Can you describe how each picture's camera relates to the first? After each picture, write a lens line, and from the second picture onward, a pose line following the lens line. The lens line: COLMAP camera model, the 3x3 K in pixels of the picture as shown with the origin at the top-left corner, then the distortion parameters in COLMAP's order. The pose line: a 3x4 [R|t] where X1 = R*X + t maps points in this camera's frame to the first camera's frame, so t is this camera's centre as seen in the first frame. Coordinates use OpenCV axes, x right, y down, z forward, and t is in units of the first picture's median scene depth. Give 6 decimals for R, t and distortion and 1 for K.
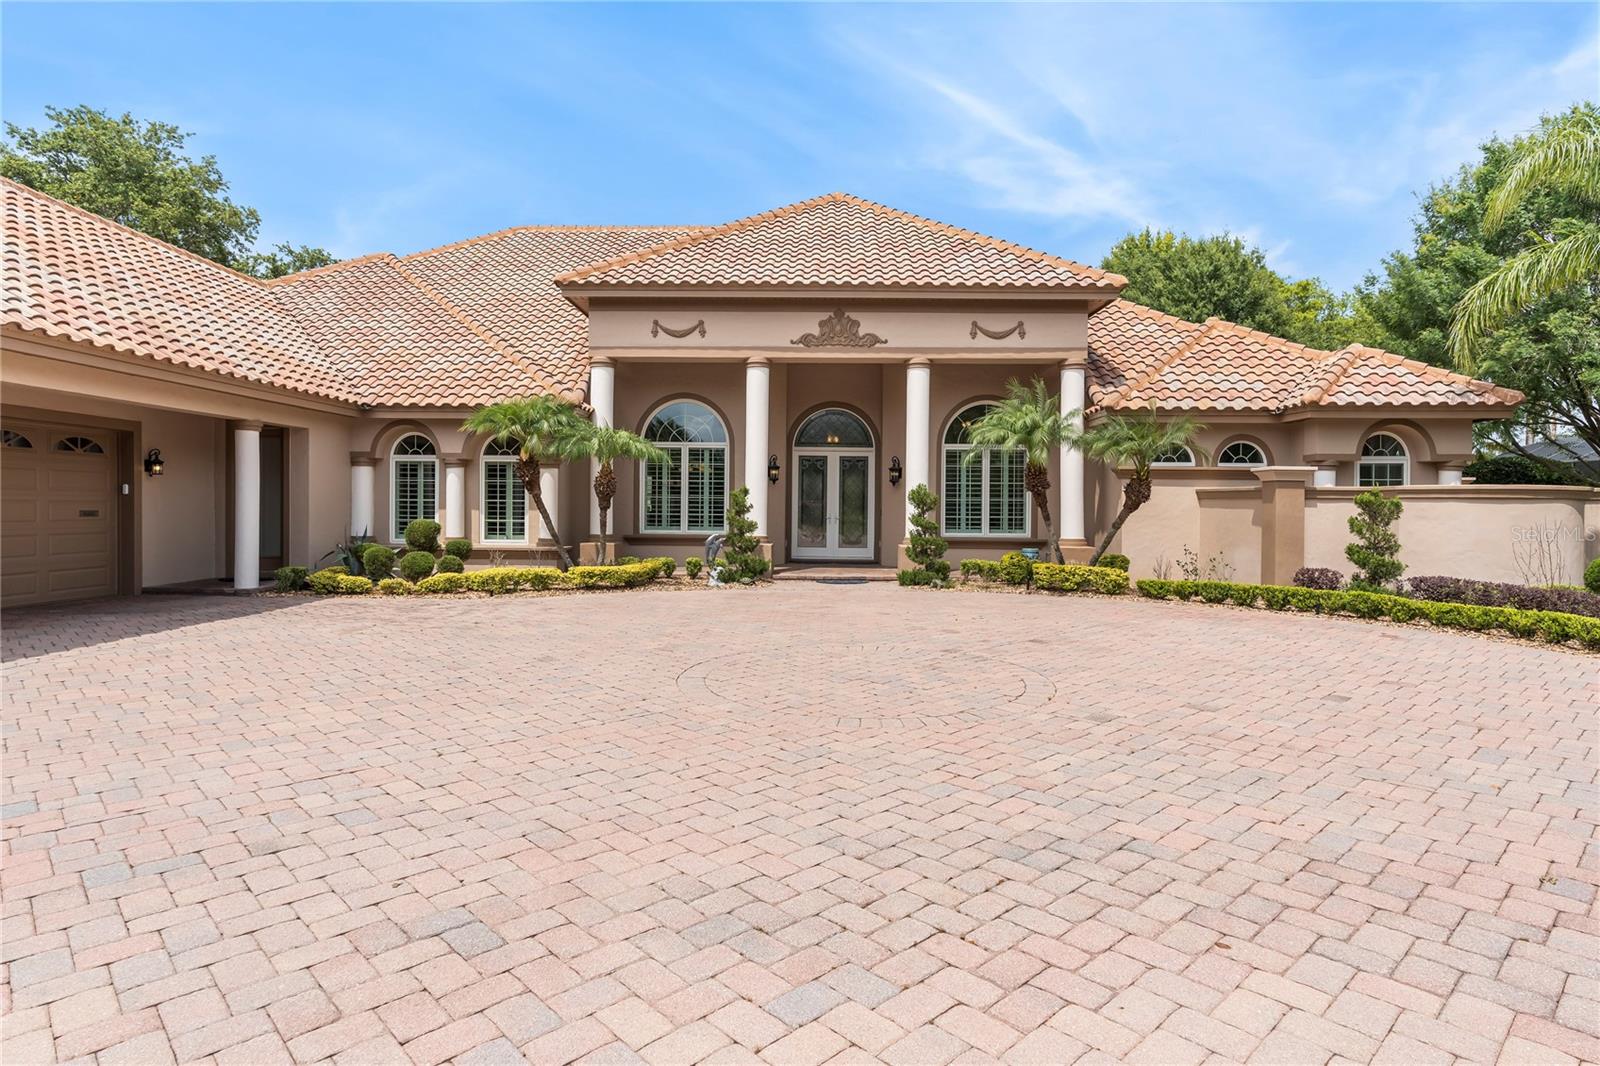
lens RADIAL K [[872.3, 0, 798.6], [0, 872.3, 521.8], [0, 0, 1]] dist [-0.003957, 0.000094]
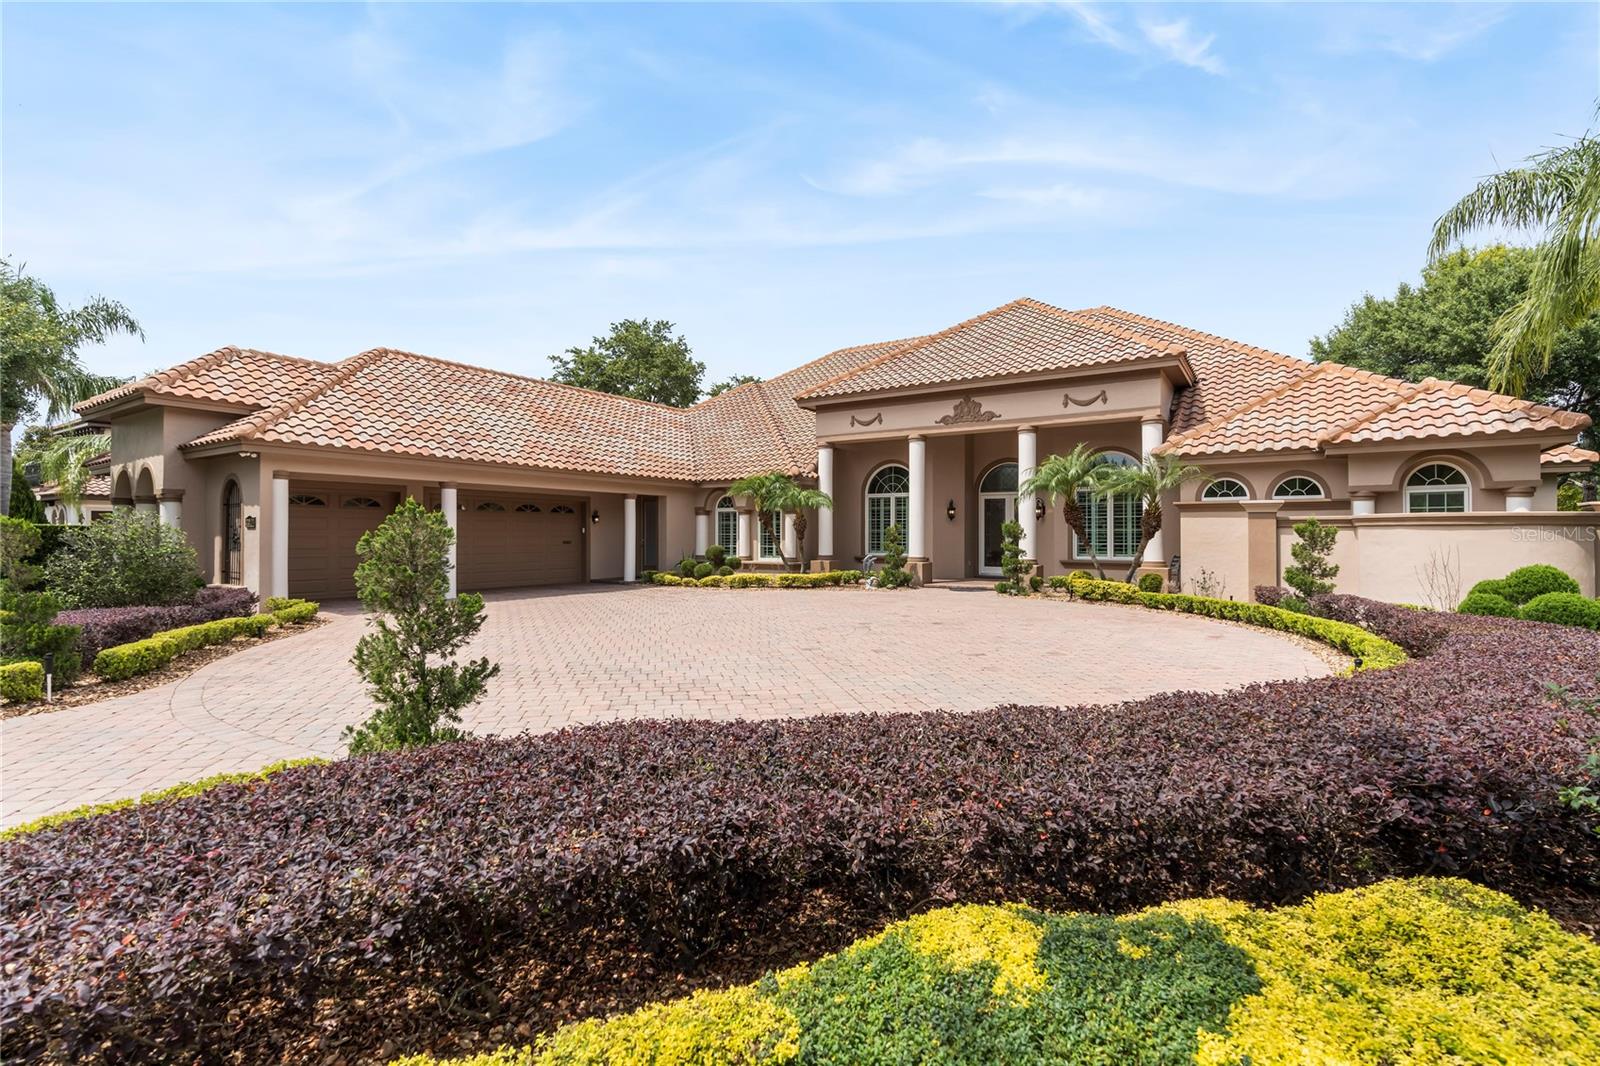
lens RADIAL K [[727.9, 0, 802.8], [0, 727.9, 537.2], [0, 0, 1]] dist [-0.007563, 0.001689]
pose [[0.847187, -0.006428, -0.531255, 0.445860], [-0.002664, 0.999863, -0.016348, 0.003750], [0.531288, 0.015265, 0.847054, -0.131777]]
